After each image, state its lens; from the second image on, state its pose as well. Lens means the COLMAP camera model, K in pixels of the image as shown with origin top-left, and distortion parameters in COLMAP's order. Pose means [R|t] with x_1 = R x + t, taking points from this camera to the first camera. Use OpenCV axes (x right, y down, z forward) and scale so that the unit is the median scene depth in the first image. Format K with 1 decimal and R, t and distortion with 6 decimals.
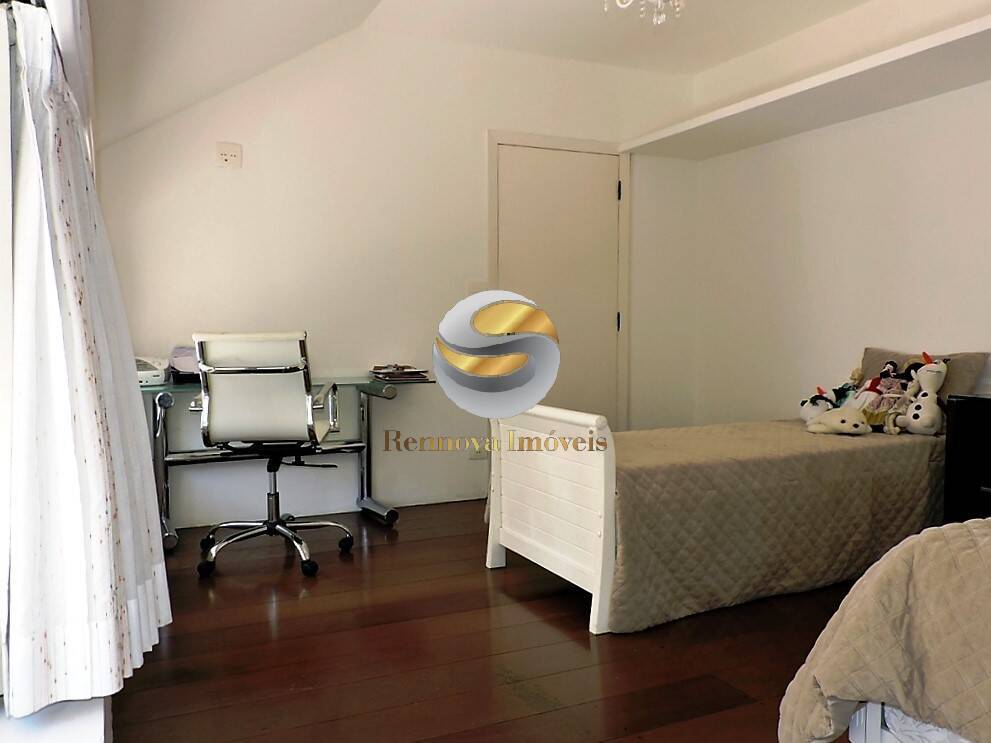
lens RADIAL K [[831.0, 0, 495.5], [0, 831.0, 371.5], [0, 0, 1]] dist [-0.002349, -0.002822]
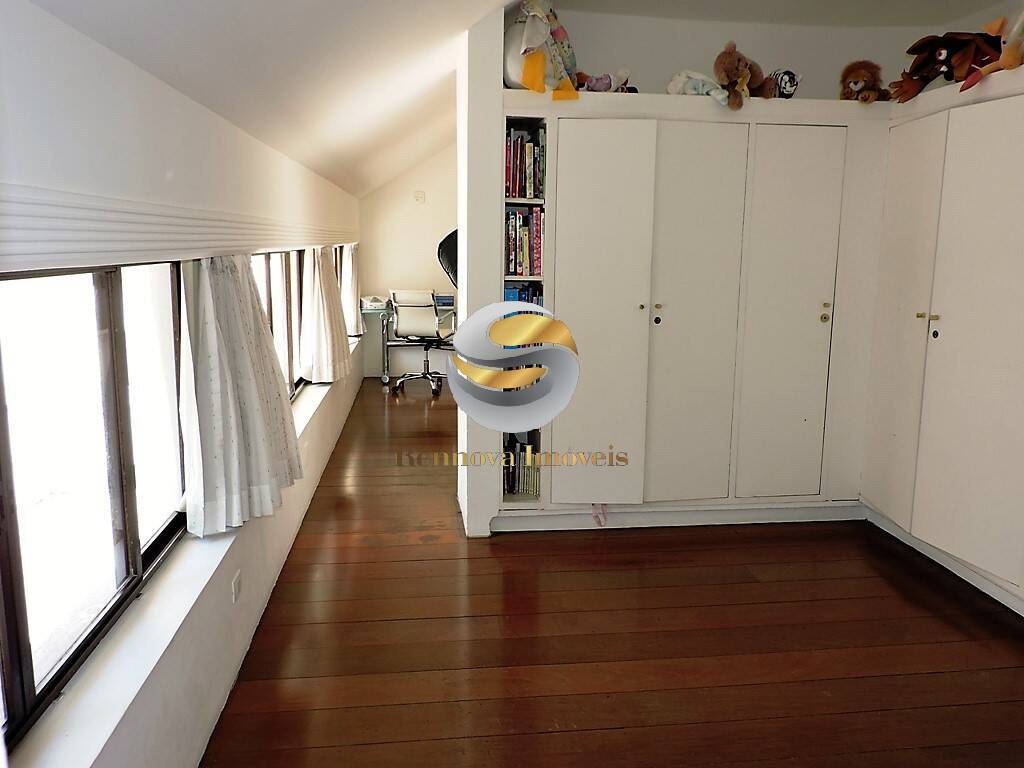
lens RADIAL K [[858.7, 0, 512.0], [0, 858.7, 384.0], [0, 0, 1]] dist [-0.002349, -0.002822]
pose [[0.943062, 0.069228, -0.325333, 0.732730], [-0.031646, 0.992338, 0.119429, -0.076329], [0.331108, -0.102334, 0.938027, -1.135717]]
